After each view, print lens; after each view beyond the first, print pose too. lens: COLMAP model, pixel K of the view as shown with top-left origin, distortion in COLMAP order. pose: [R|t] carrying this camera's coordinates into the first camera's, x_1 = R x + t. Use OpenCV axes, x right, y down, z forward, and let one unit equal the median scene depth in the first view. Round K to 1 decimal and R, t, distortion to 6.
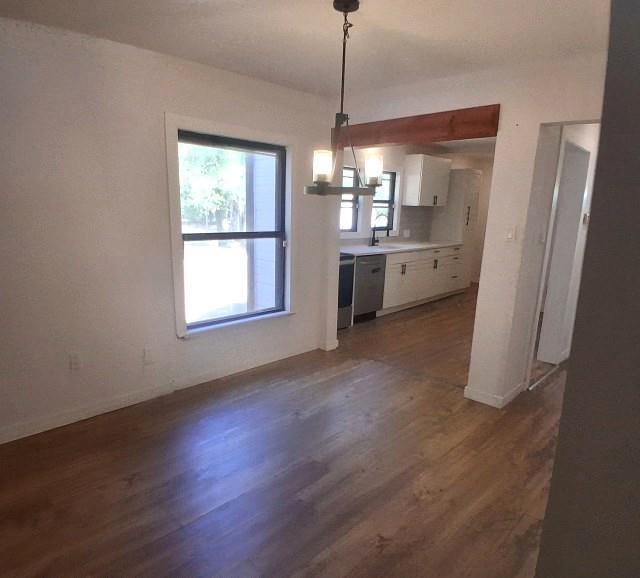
lens RADIAL K [[443.0, 0, 320.2], [0, 443.0, 294.3], [0, 0, 1]] dist [-0.024996, -0.005734]
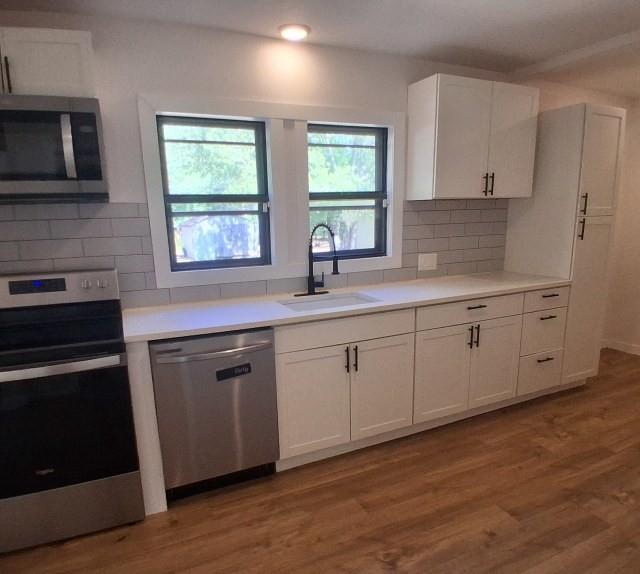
lens RADIAL K [[443.0, 0, 321.8], [0, 443.0, 301.4], [0, 0, 1]] dist [-0.024996, -0.005734]
pose [[0.926552, 0.016710, -0.375797, 0.280036], [-0.022676, 0.999677, -0.011457, -0.092668], [0.375484, 0.019137, 0.926631, 0.559022]]
